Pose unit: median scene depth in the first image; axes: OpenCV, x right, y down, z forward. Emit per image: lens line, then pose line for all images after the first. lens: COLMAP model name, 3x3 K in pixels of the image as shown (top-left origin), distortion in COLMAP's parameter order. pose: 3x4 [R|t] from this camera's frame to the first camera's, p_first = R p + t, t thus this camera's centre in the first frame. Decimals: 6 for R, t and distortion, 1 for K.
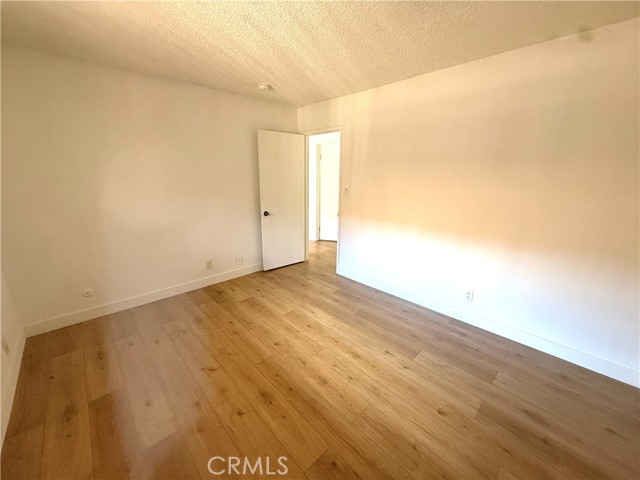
lens RADIAL K [[255.0, 0, 319.0], [0, 255.0, 239.7], [0, 0, 1]] dist [0.000802, -0.000107]
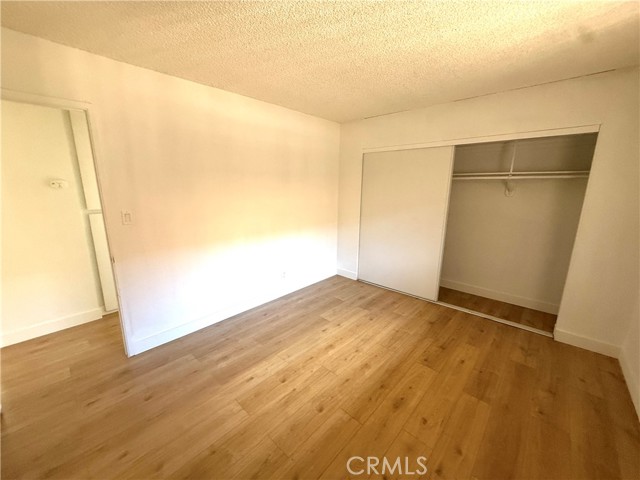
lens RADIAL K [[255.0, 0, 319.0], [0, 255.0, 239.7], [0, 0, 1]] dist [0.000802, -0.000107]
pose [[-0.059792, -0.219336, 0.973816, -0.794465], [0.250687, 0.940996, 0.227336, -0.247179], [-0.966220, 0.257716, -0.001279, 0.861499]]
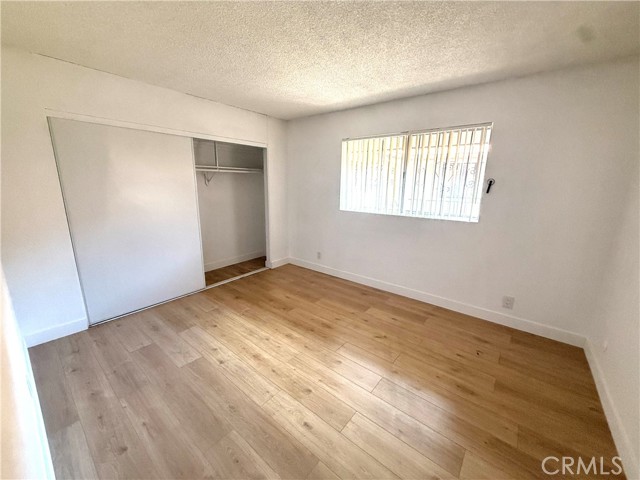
lens RADIAL K [[255.0, 0, 319.0], [0, 255.0, 239.7], [0, 0, 1]] dist [0.000802, -0.000107]
pose [[-0.991870, 0.003677, -0.127205, 0.022769], [-0.055809, 0.885764, 0.460769, -0.410302], [0.114367, 0.464122, -0.878357, 1.584349]]
